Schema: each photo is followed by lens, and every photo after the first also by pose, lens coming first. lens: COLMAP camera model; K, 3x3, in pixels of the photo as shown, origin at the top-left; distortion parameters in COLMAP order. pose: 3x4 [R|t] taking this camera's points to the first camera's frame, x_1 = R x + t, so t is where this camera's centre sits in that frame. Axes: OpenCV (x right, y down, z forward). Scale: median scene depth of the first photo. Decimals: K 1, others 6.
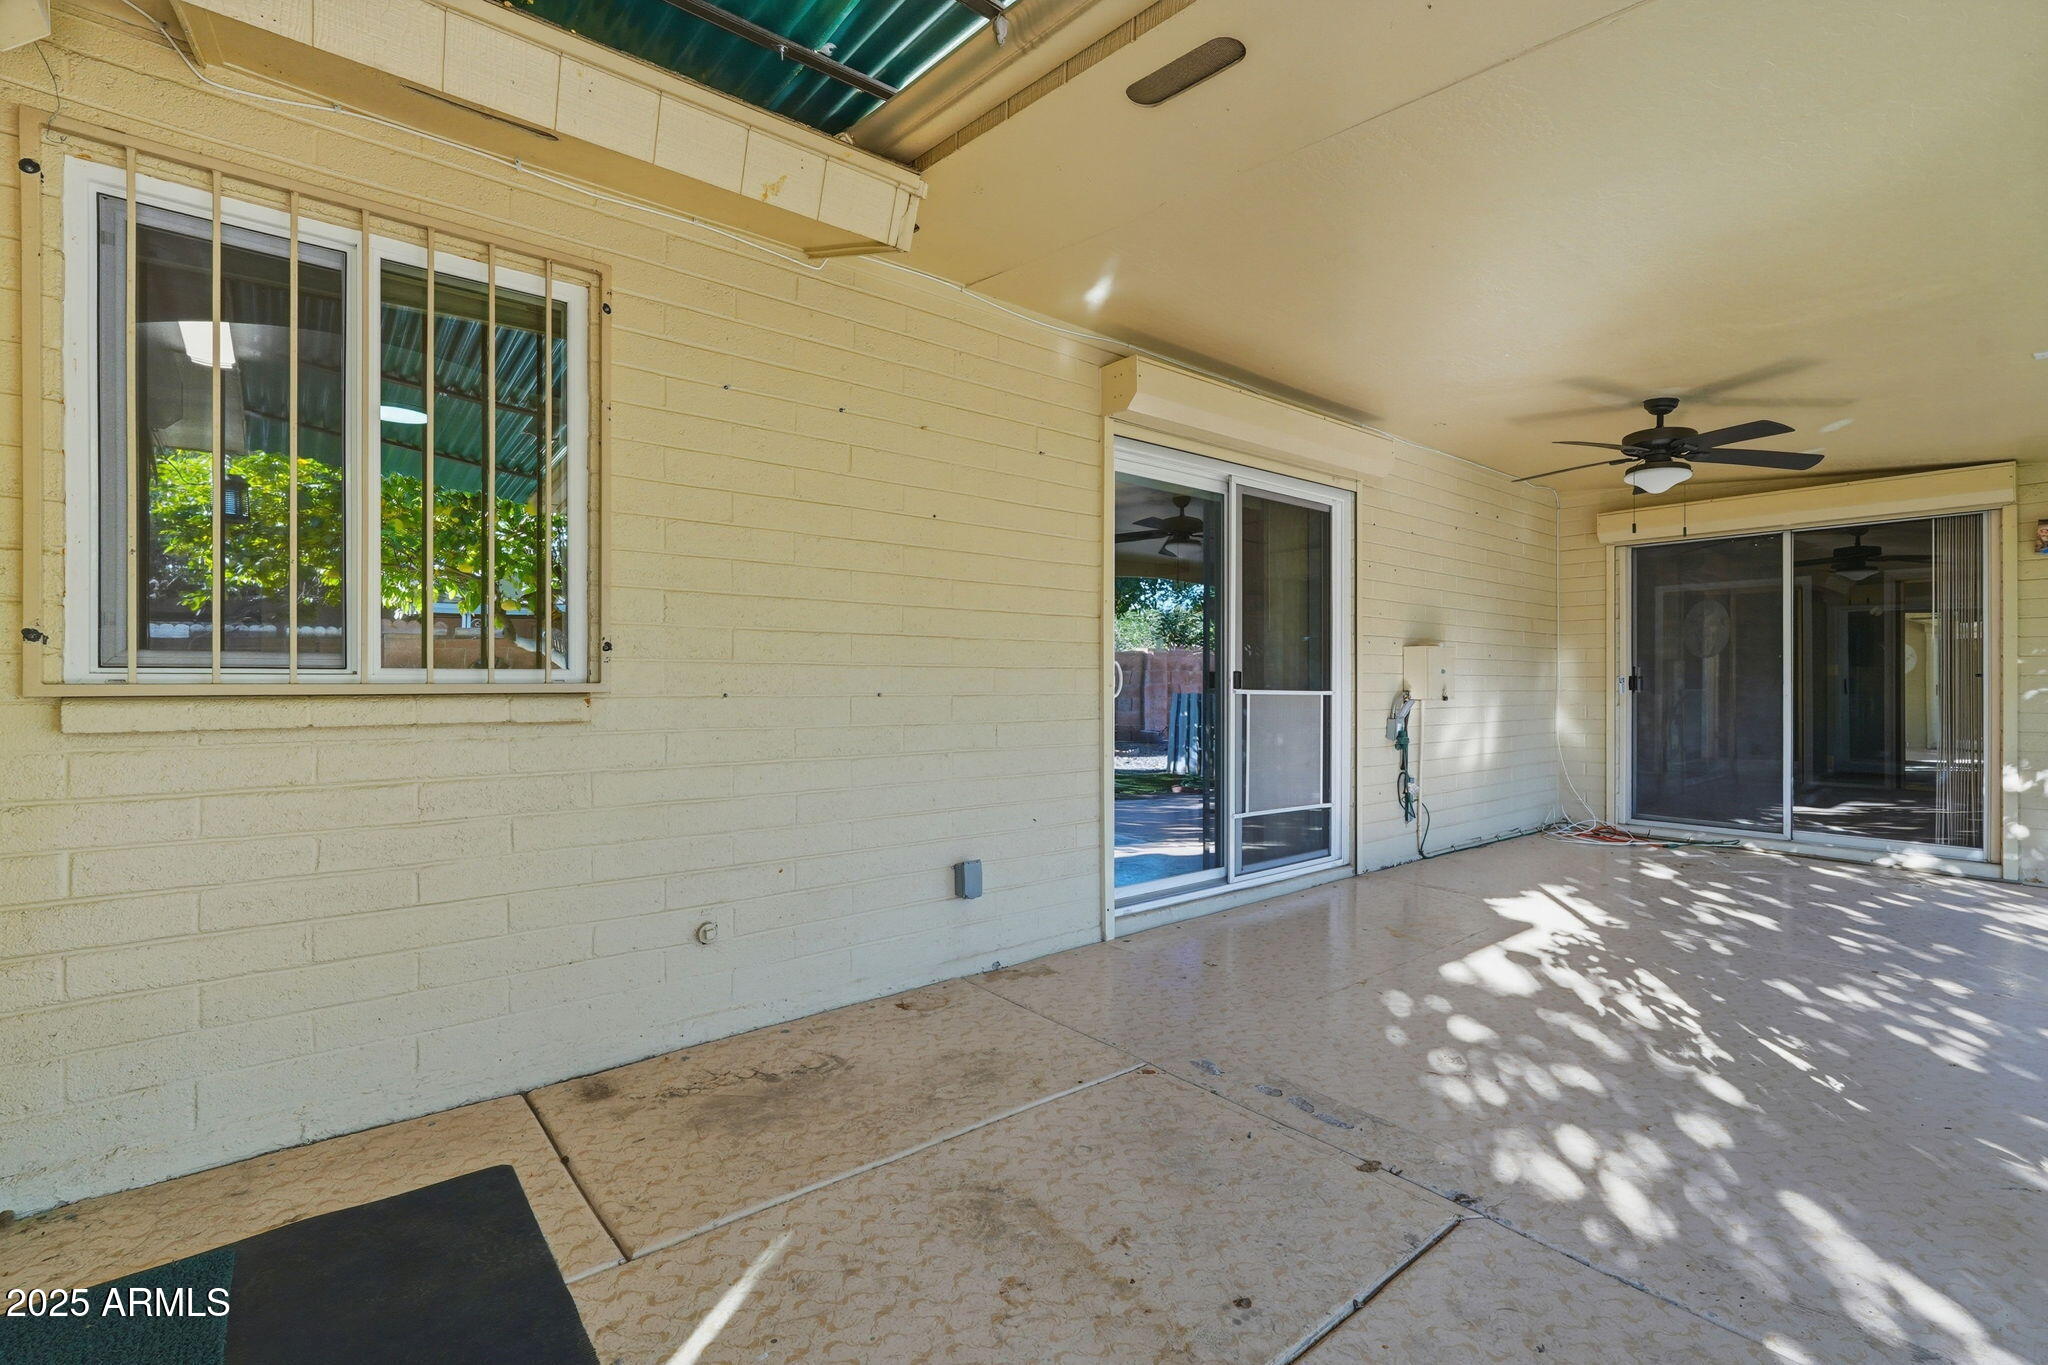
lens RADIAL K [[909.6, 0, 1021.4], [0, 909.6, 677.1], [0, 0, 1]] dist [-0.012290, 0.005713]
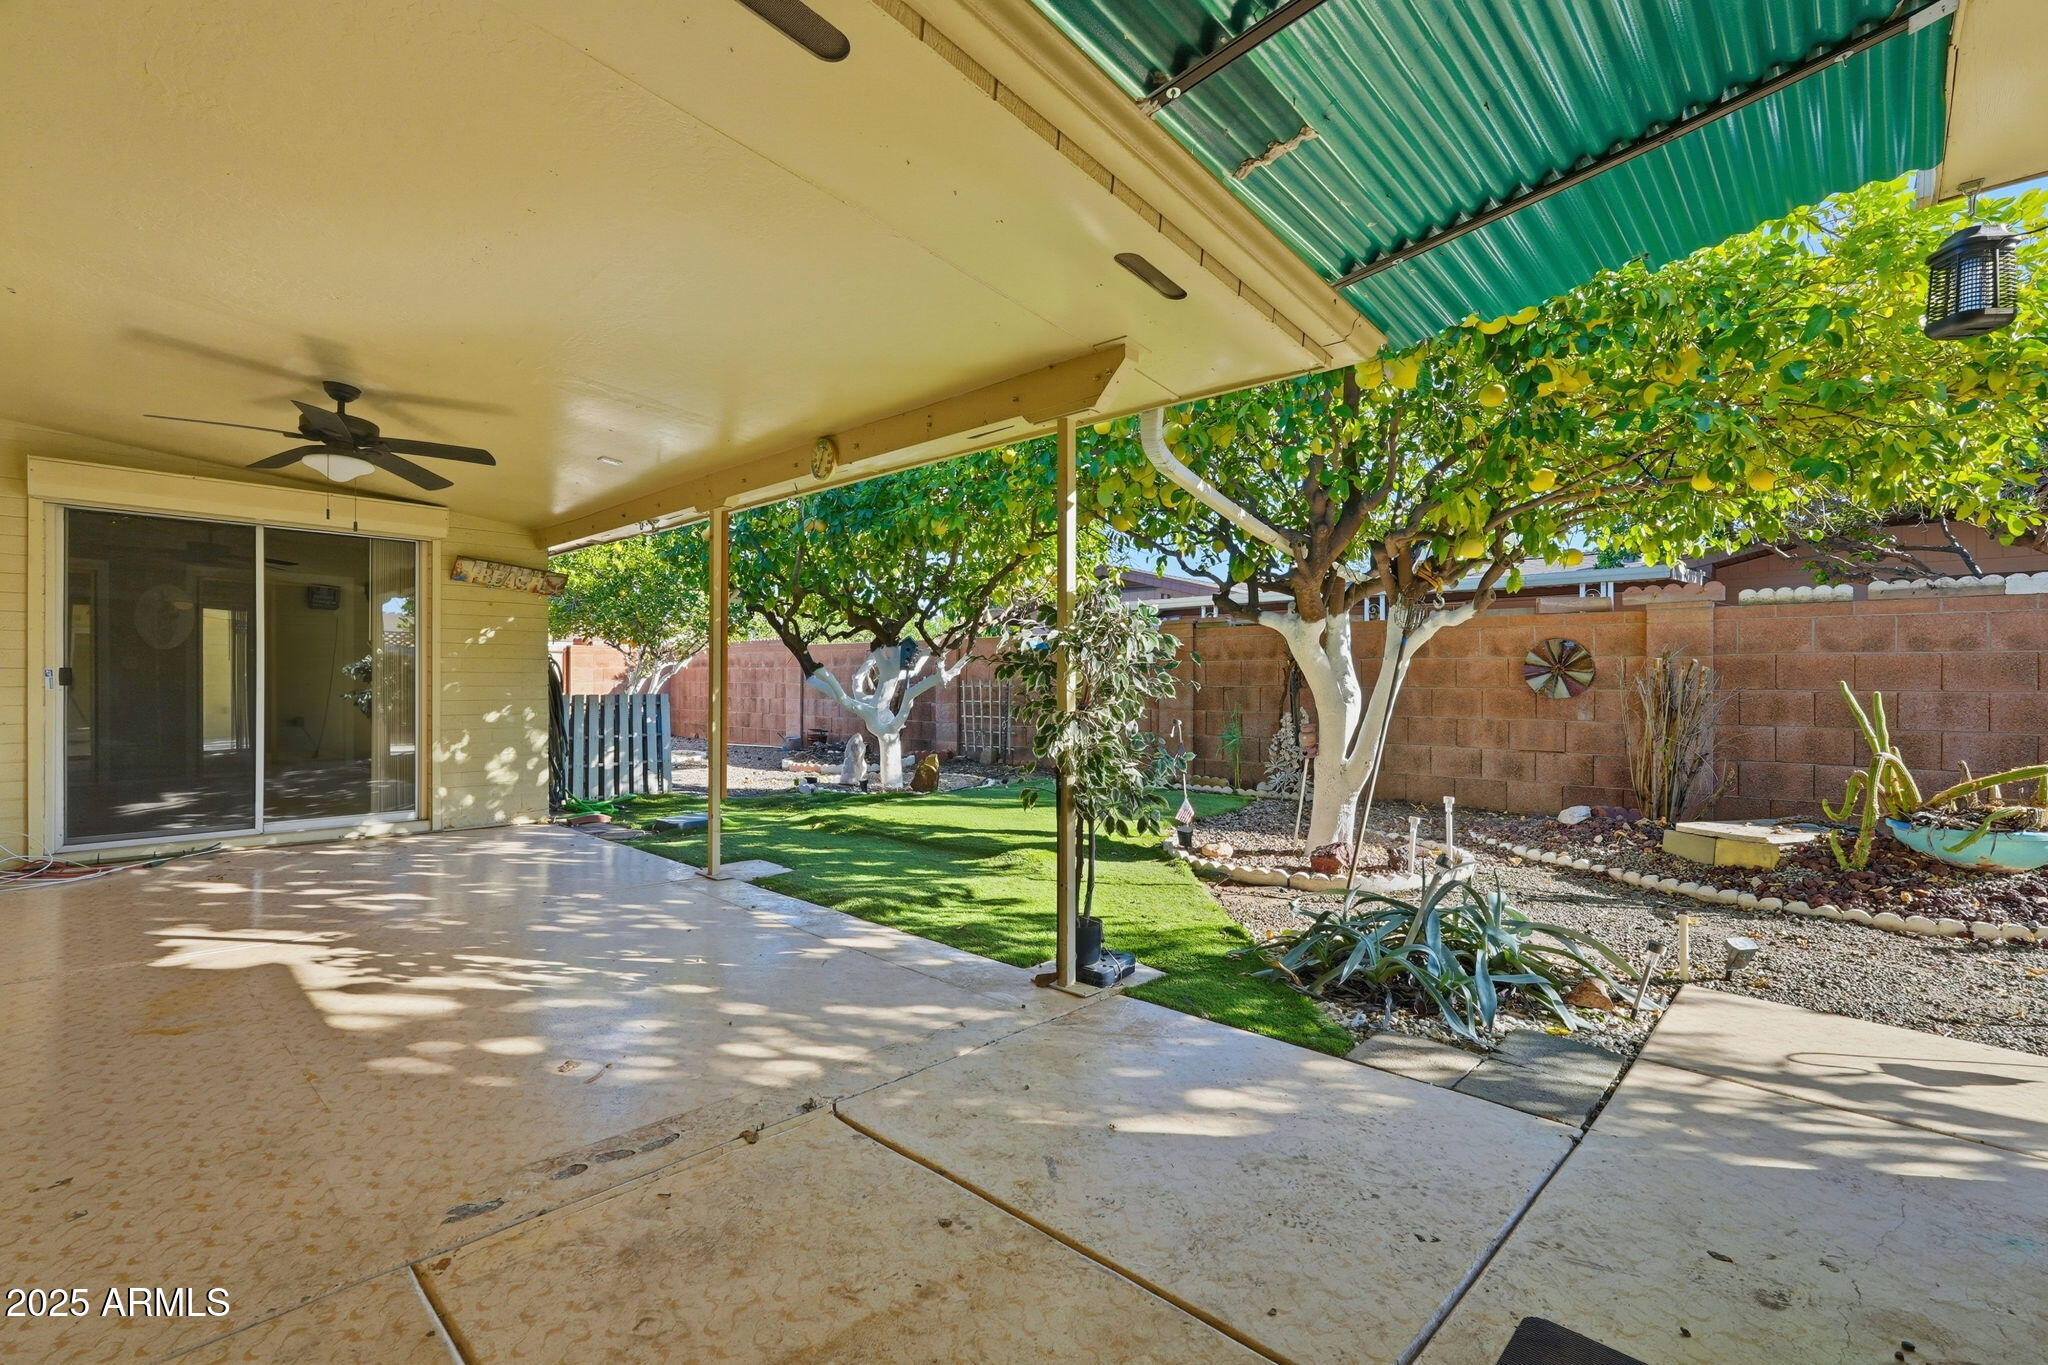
lens RADIAL K [[909.6, 0, 1016.0], [0, 909.6, 683.9], [0, 0, 1]] dist [-0.012290, 0.005713]
pose [[-0.124436, -0.006300, 0.992208, -0.491335], [-0.011409, 0.999923, 0.004918, -0.000891], [-0.992162, -0.010708, -0.124498, 0.575064]]
